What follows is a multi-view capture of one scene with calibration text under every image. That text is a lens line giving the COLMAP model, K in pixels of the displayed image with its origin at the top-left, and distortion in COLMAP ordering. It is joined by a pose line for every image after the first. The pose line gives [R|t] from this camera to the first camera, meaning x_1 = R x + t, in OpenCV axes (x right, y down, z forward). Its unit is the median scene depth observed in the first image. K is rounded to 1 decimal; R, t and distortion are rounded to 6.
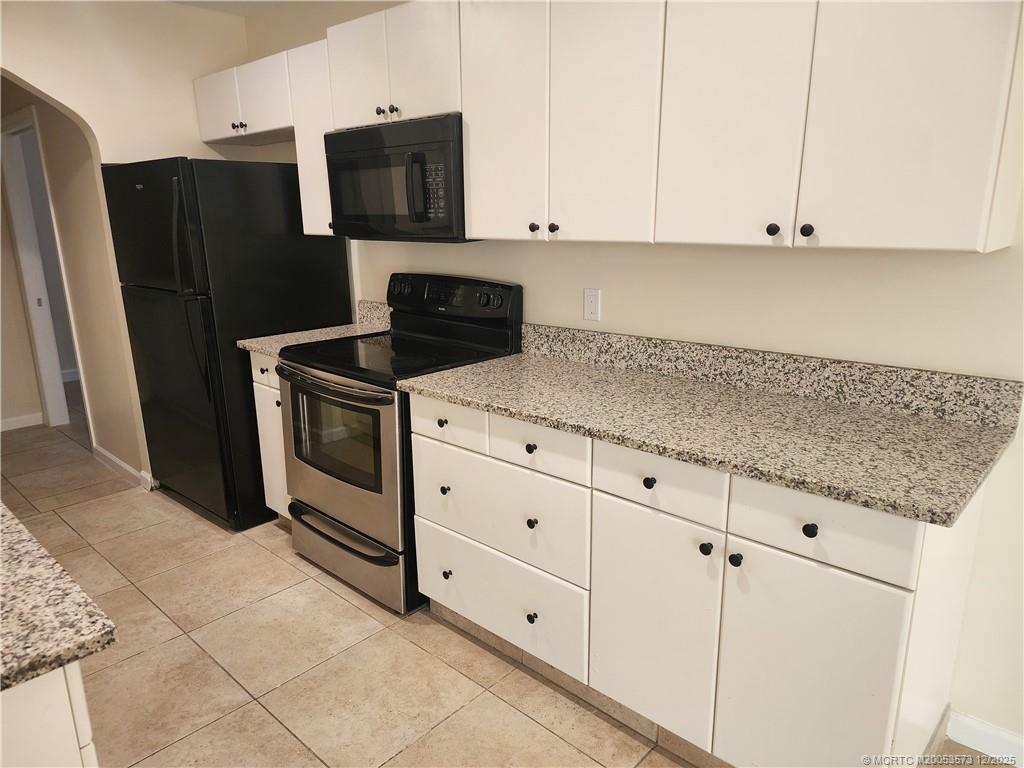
lens RADIAL K [[688.8, 0, 506.0], [0, 688.8, 380.4], [0, 0, 1]] dist [0.061590, -0.036888]
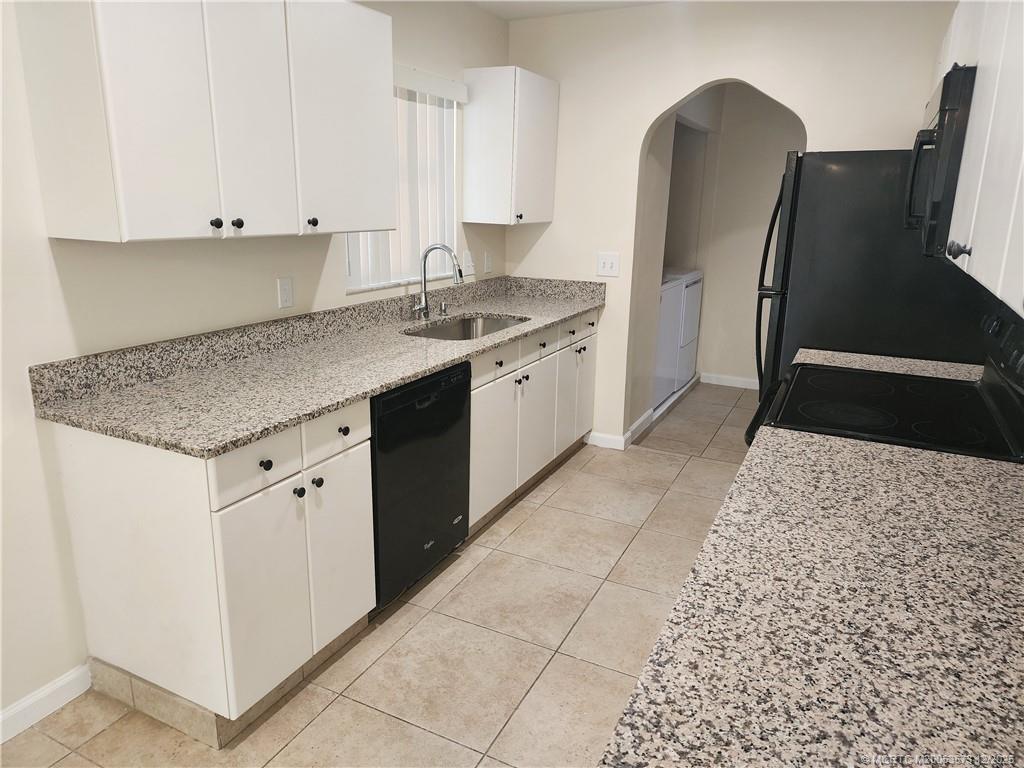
lens RADIAL K [[688.8, 0, 505.0], [0, 688.8, 386.2], [0, 0, 1]] dist [0.061590, -0.036888]
pose [[0.293138, 0.270477, -0.917013, 0.593022], [-0.253285, 0.946847, 0.198310, -0.156875], [0.921909, 0.174133, 0.346065, 0.562047]]
